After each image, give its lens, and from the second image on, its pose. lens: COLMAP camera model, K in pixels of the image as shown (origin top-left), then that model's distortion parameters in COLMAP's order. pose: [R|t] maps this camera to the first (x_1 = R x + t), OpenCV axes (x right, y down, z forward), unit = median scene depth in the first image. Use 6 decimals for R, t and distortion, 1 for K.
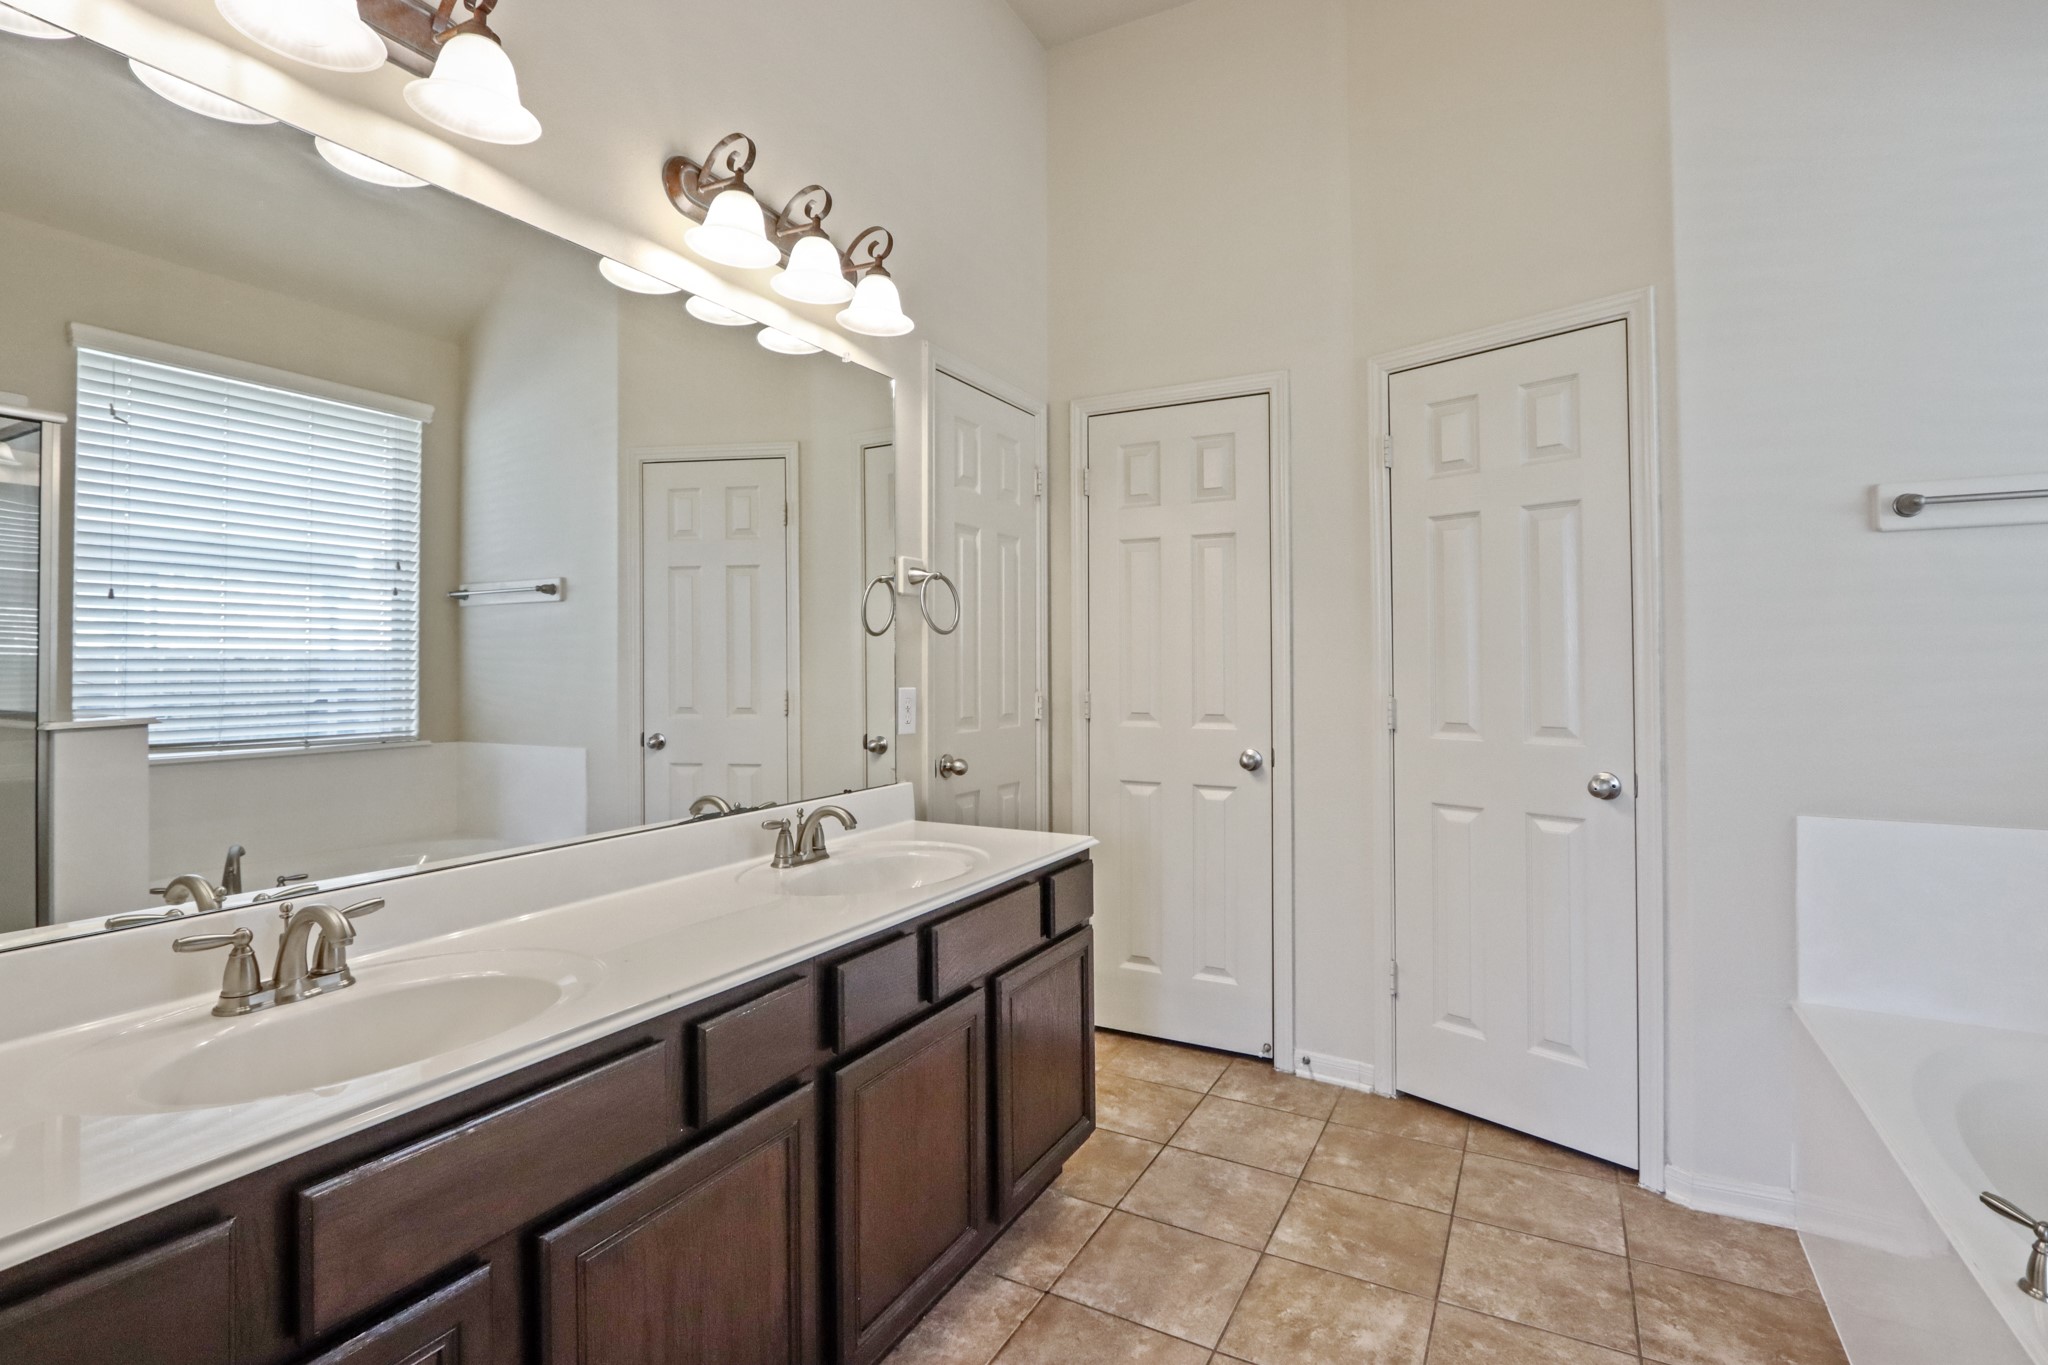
lens RADIAL K [[970.3, 0, 1002.2], [0, 970.3, 677.3], [0, 0, 1]] dist [-0.005816, -0.000323]
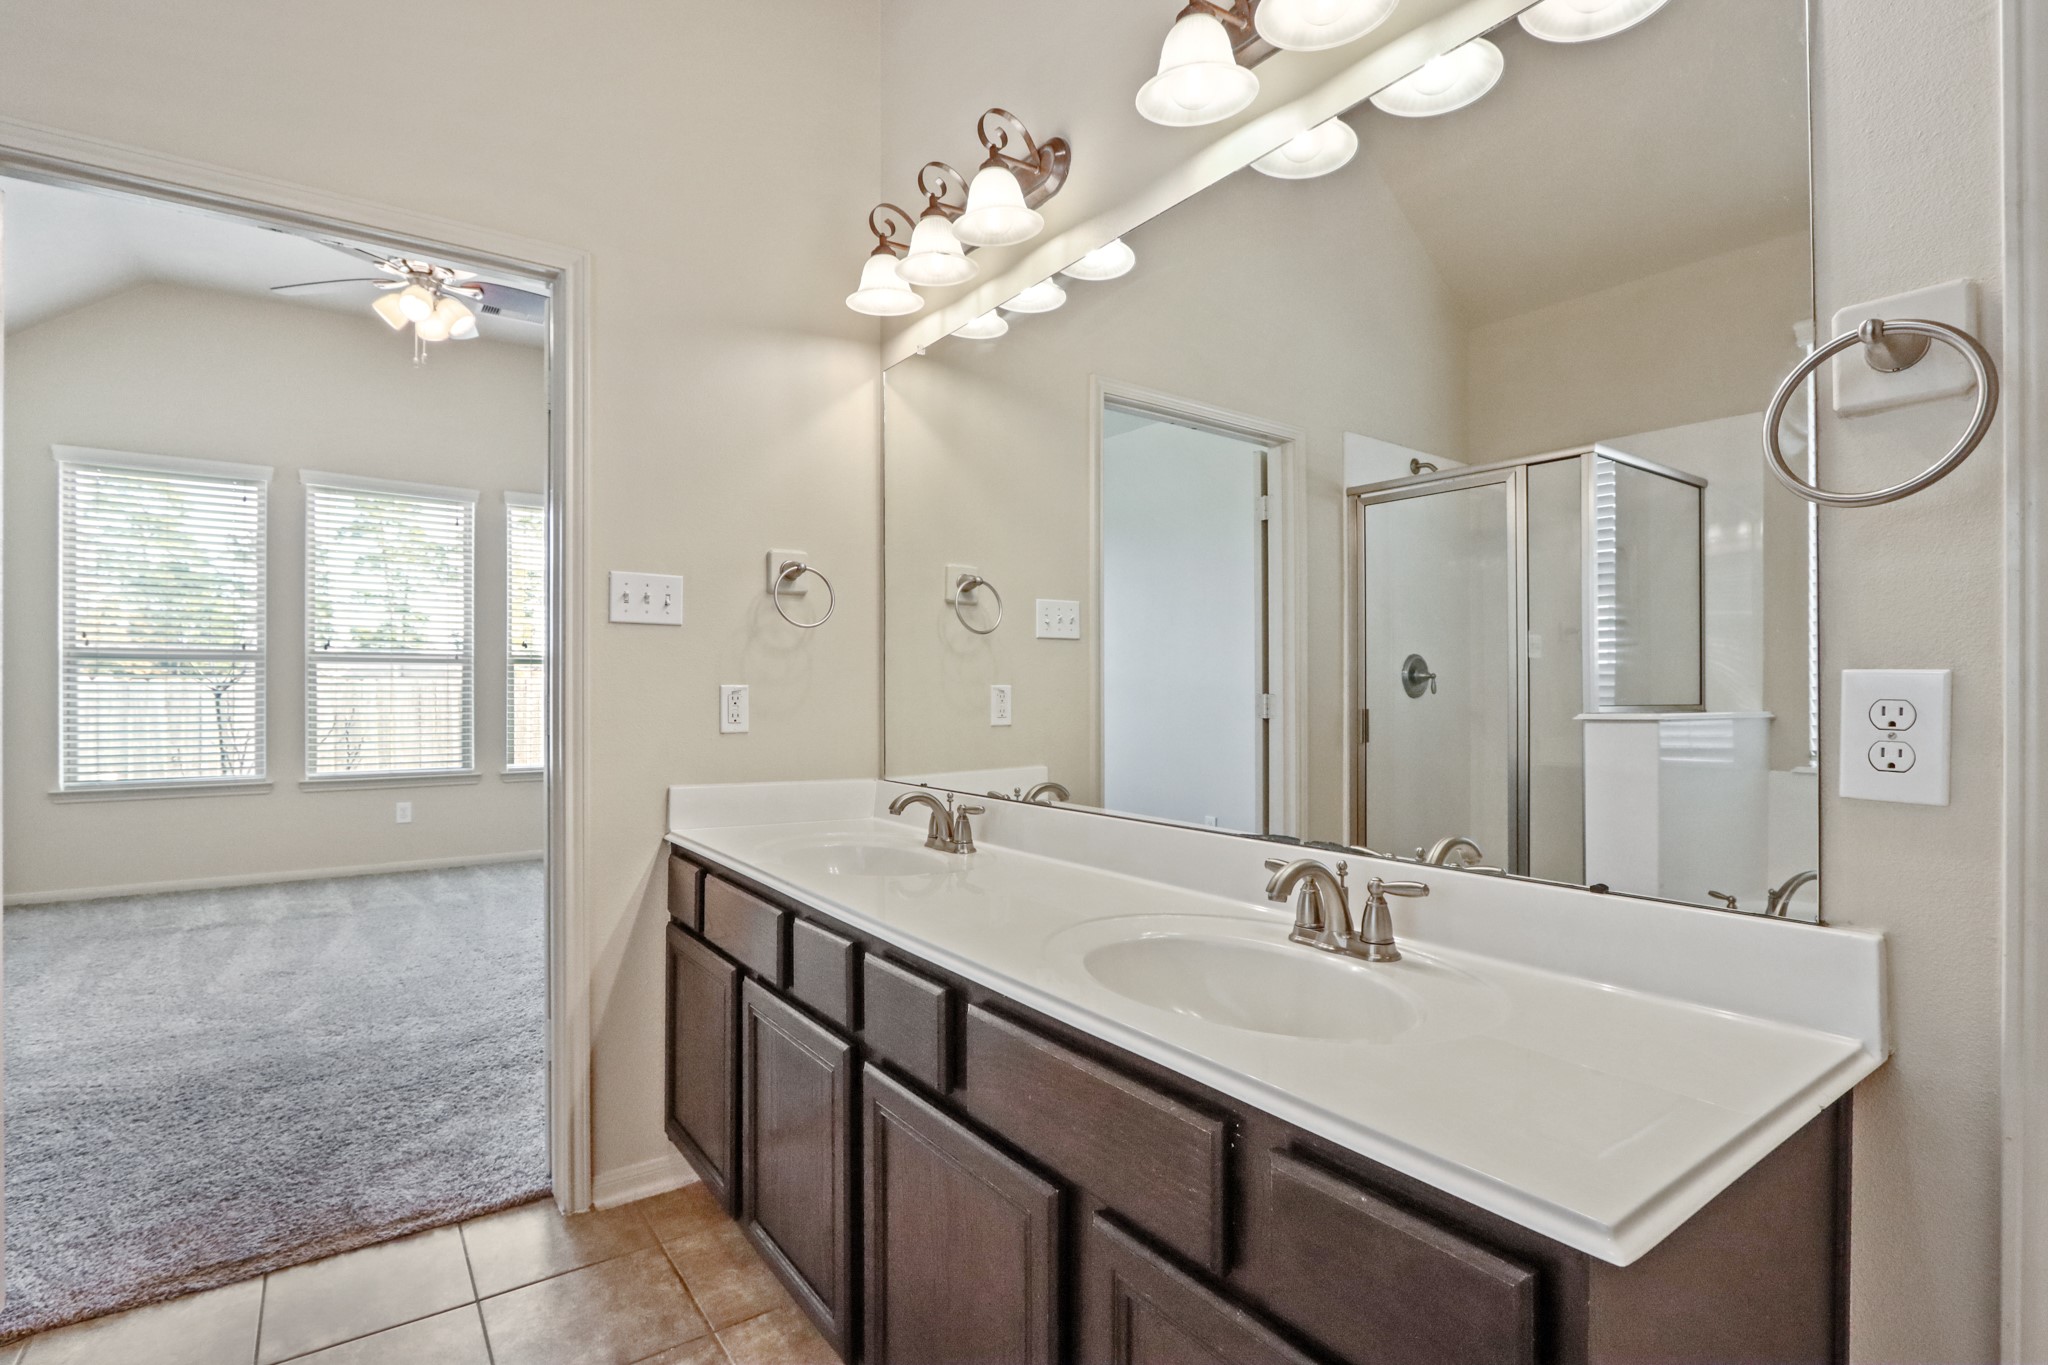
lens RADIAL K [[970.3, 0, 1002.2], [0, 970.3, 677.3], [0, 0, 1]] dist [-0.005816, -0.000323]
pose [[-0.421778, -0.002768, -0.906695, 0.453817], [-0.007893, 0.999969, 0.000619, 0.020022], [0.906665, 0.007417, -0.421786, 1.106548]]
